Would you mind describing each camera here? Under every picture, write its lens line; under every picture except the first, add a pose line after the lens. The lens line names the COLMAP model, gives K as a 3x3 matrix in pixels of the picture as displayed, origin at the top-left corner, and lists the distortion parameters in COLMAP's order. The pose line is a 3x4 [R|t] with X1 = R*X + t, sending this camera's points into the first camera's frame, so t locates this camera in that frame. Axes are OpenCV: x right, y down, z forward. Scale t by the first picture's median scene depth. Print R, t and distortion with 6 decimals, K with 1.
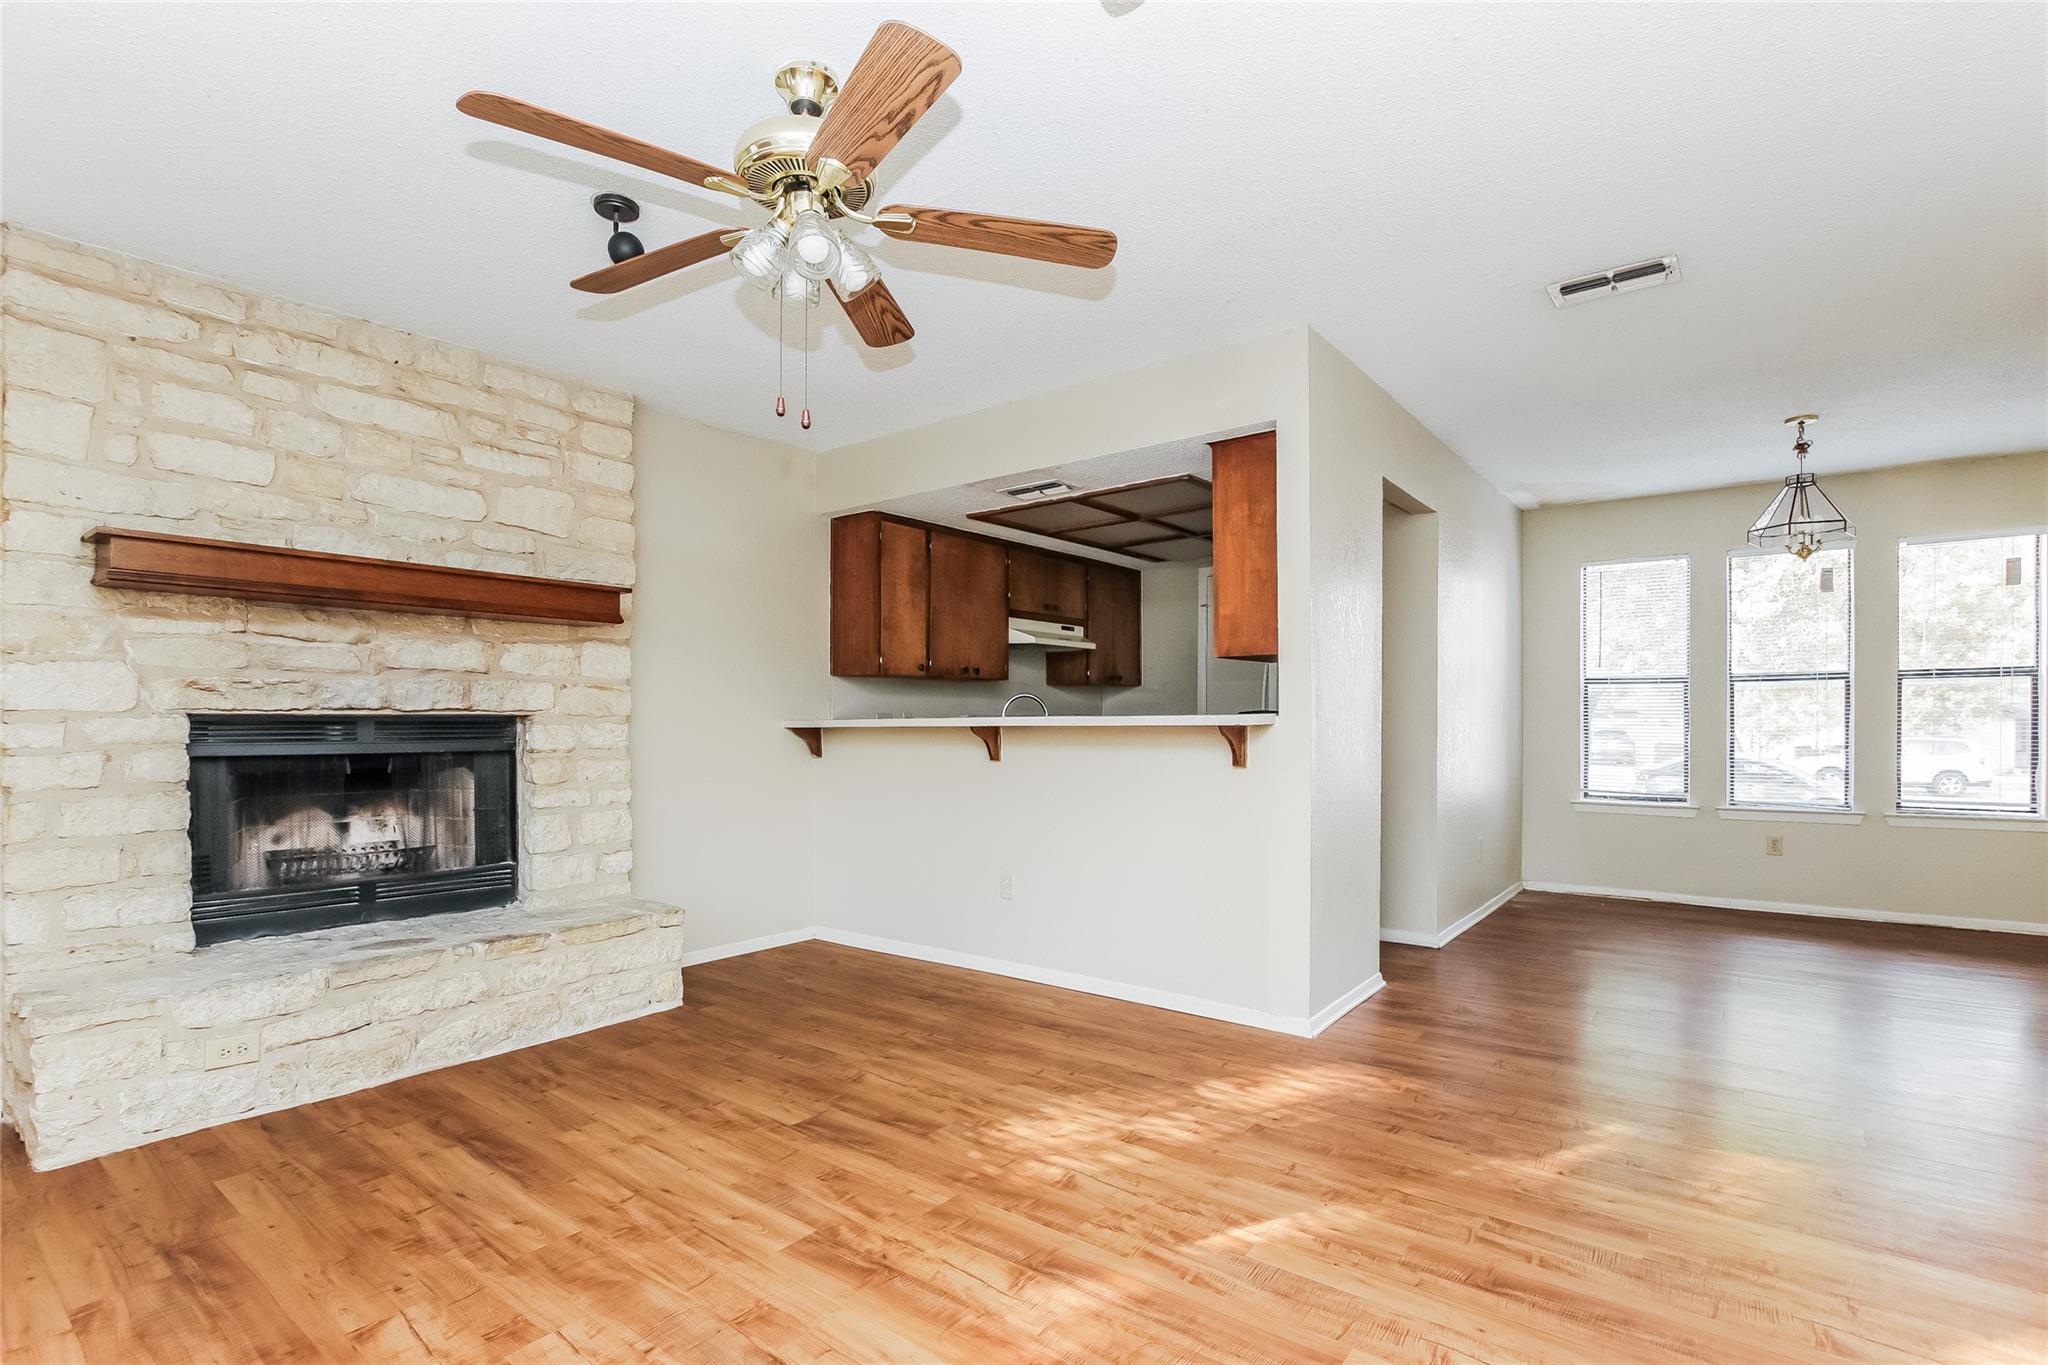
lens RADIAL K [[972.0, 0, 1022.5], [0, 972.0, 719.4], [0, 0, 1]] dist [-0.023770, 0.000294]
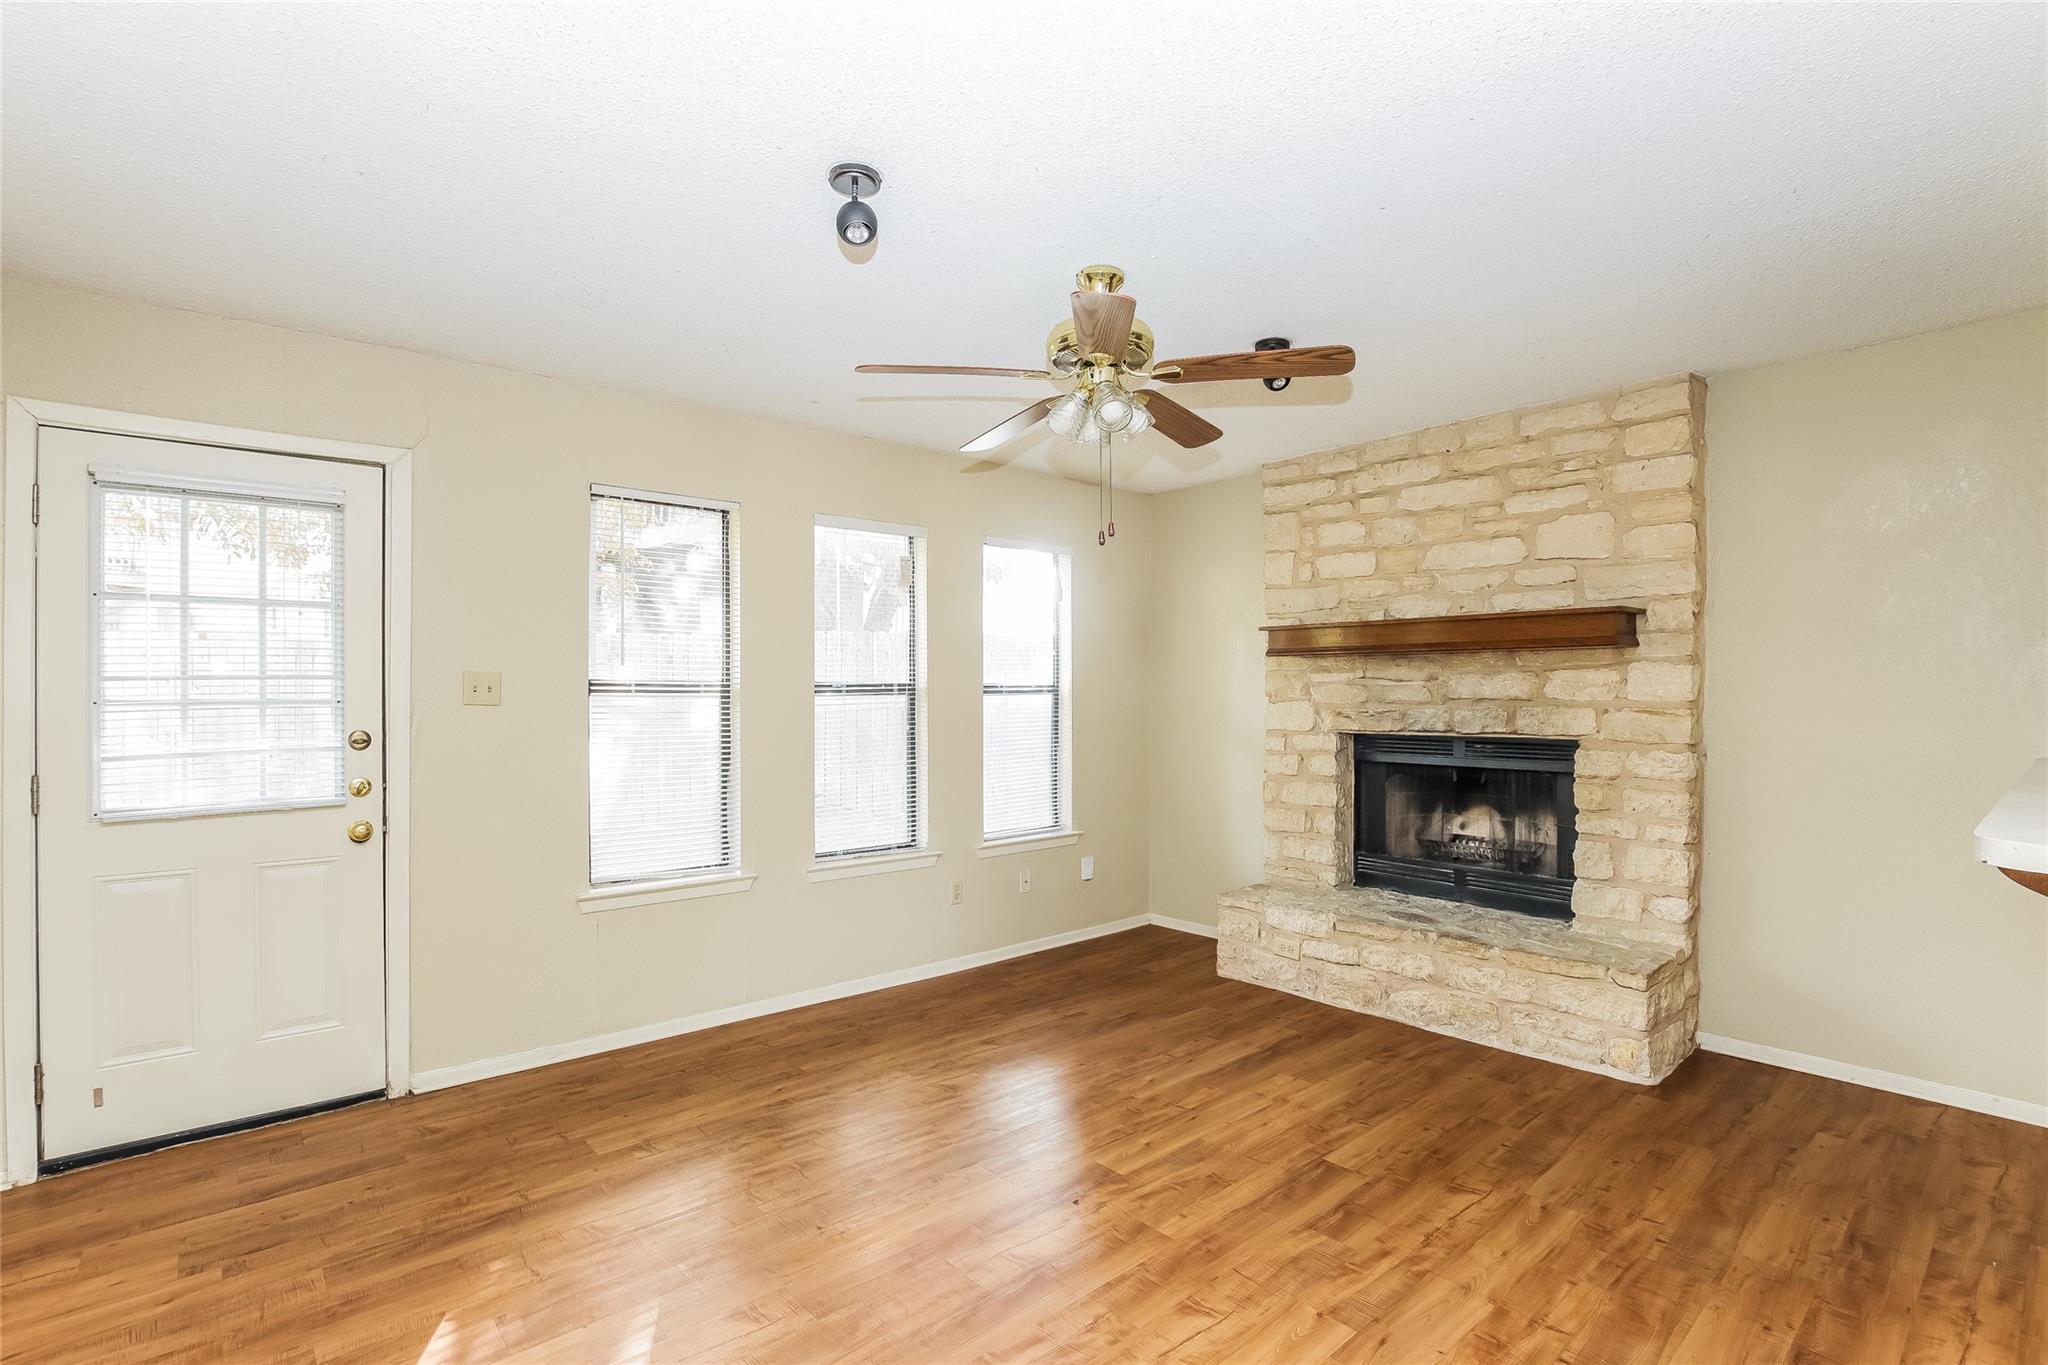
lens RADIAL K [[949.6, 0, 1036.3], [0, 949.6, 691.5], [0, 0, 1]] dist [-0.021724, 0.000520]
pose [[-0.181809, -0.003394, -0.983328, 0.700890], [0.004095, 0.999983, -0.004208, -0.065877], [0.983325, -0.004792, -0.181792, 0.766965]]
